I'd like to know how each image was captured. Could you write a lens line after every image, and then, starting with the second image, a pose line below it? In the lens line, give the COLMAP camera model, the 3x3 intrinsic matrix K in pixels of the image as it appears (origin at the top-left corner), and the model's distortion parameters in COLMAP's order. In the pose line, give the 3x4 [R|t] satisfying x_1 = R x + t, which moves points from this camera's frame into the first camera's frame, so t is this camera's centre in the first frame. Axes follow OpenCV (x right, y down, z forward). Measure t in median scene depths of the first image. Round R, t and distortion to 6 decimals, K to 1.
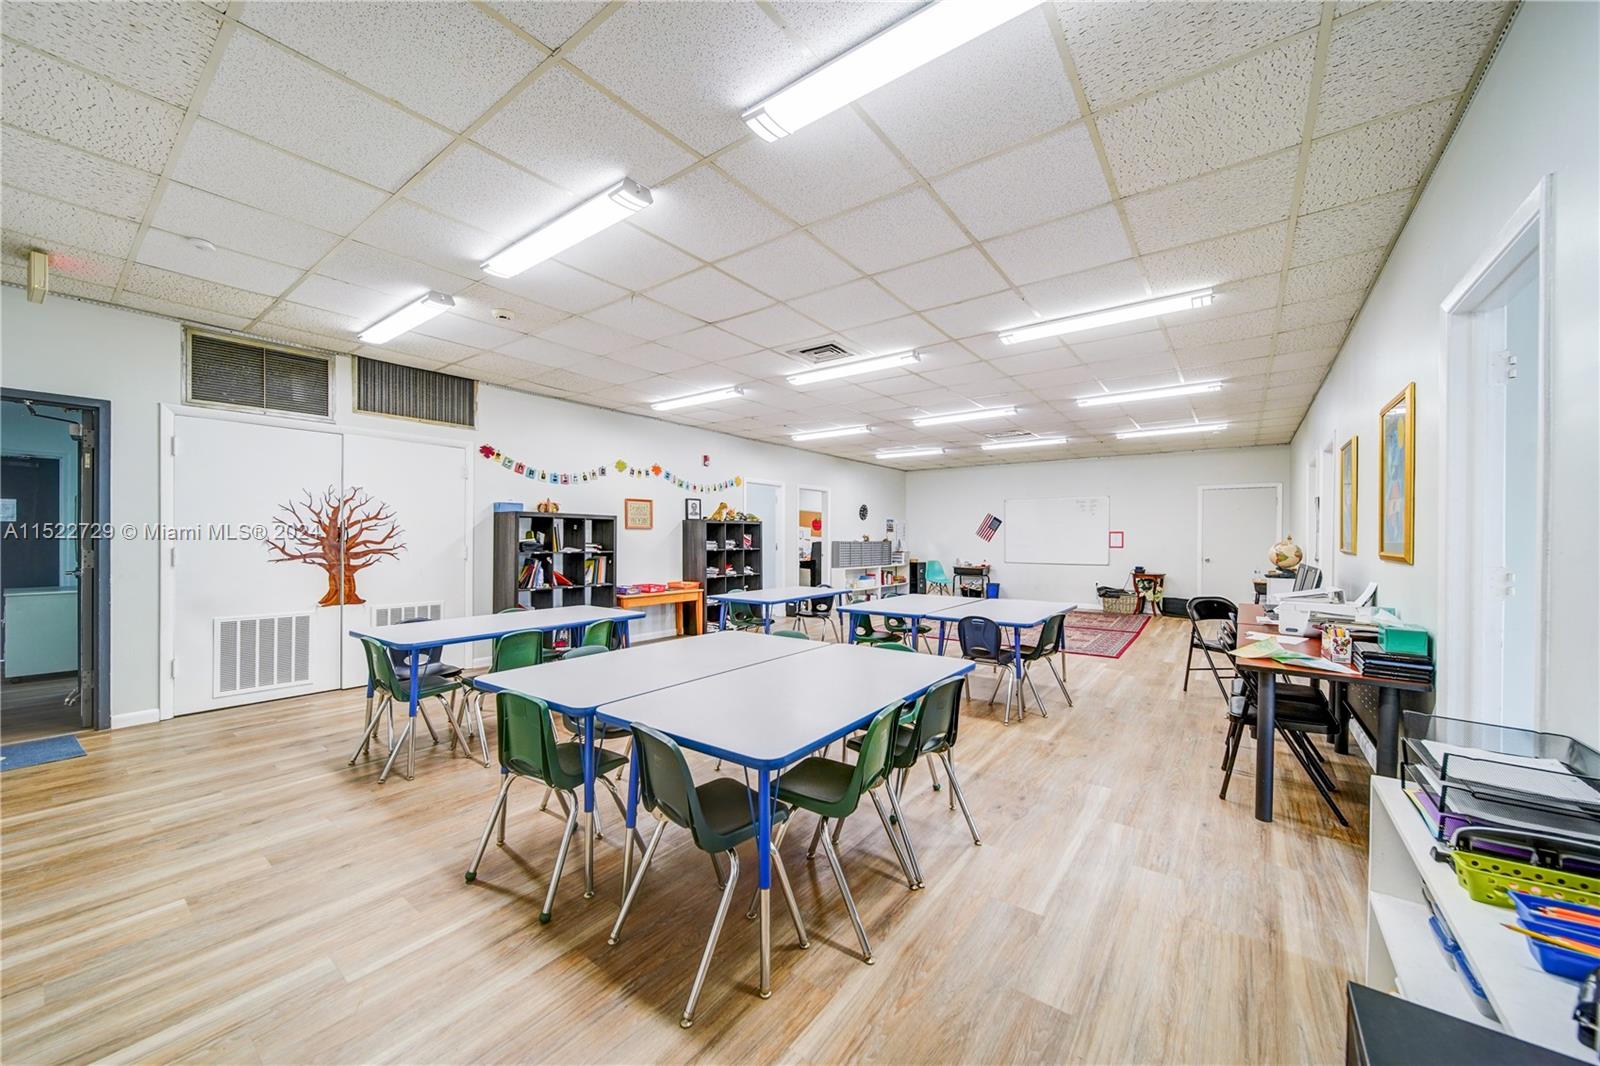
lens RADIAL K [[579.9, 0, 796.1], [0, 579.9, 541.5], [0, 0, 1]] dist [-0.000879, 0.000088]
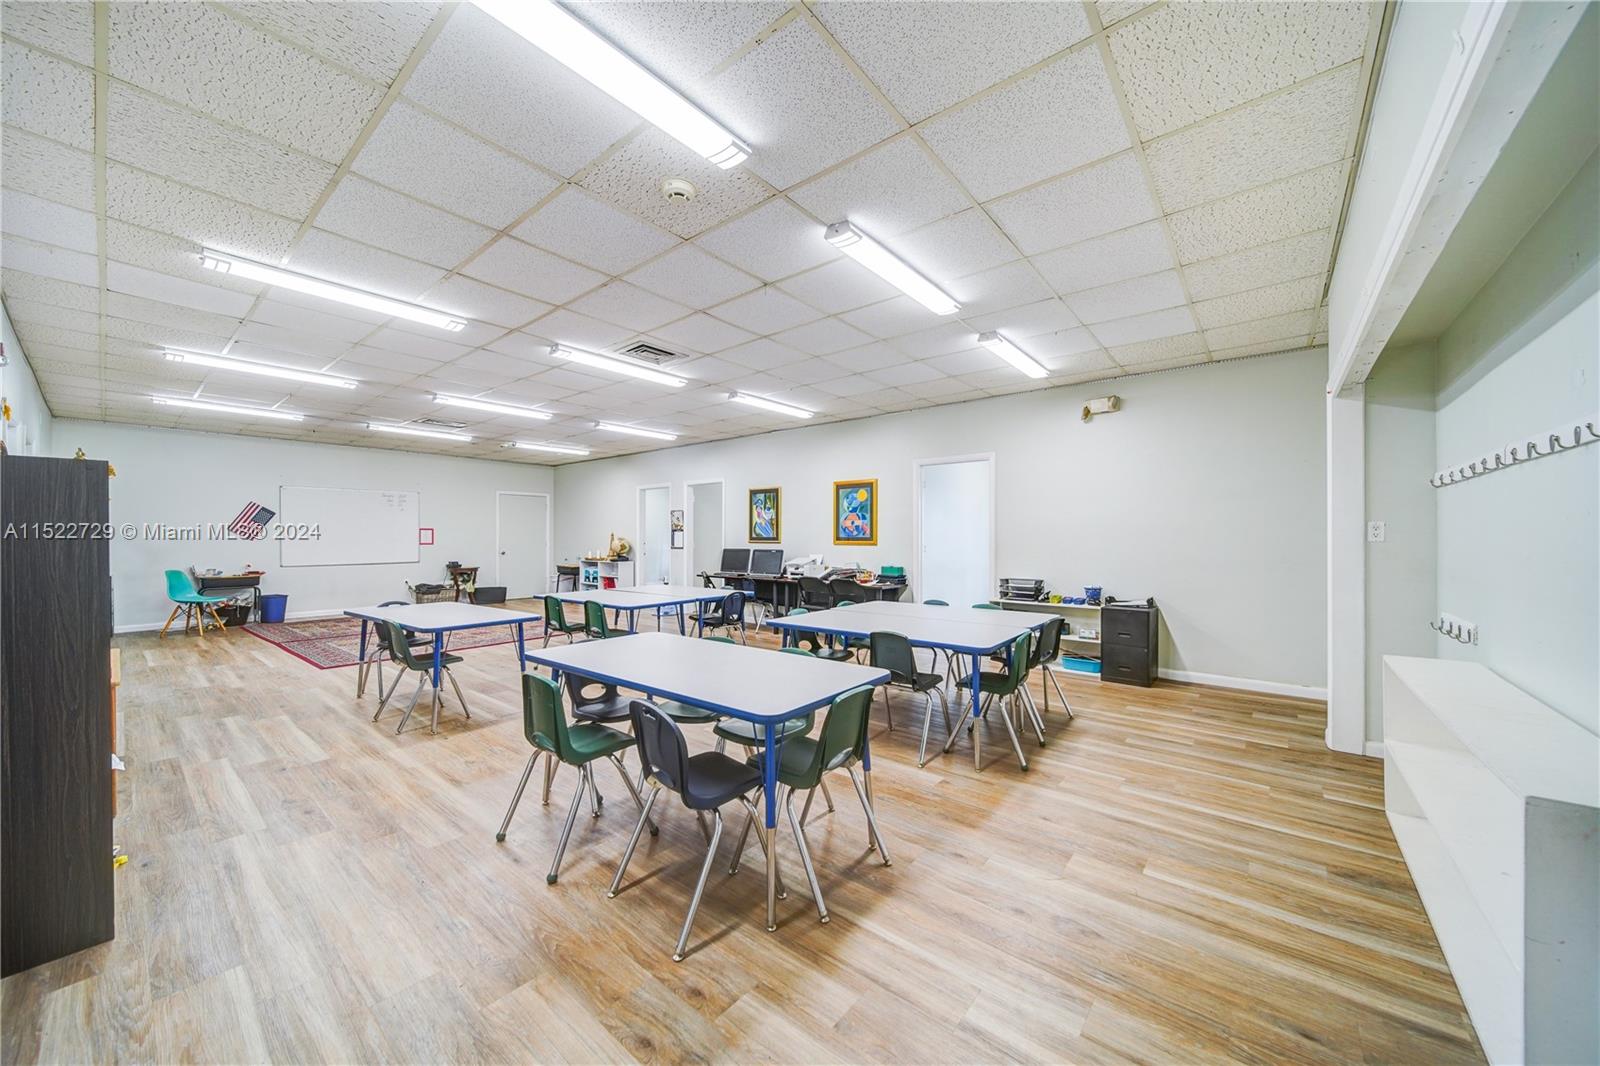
lens RADIAL K [[579.9, 0, 792.6], [0, 579.9, 531.9], [0, 0, 1]] dist [-0.000879, 0.000088]
pose [[0.049080, 0.004876, 0.998783, -0.817969], [0.005744, 0.999970, -0.005164, -0.004880], [-0.998778, 0.005990, 0.049051, 0.601904]]
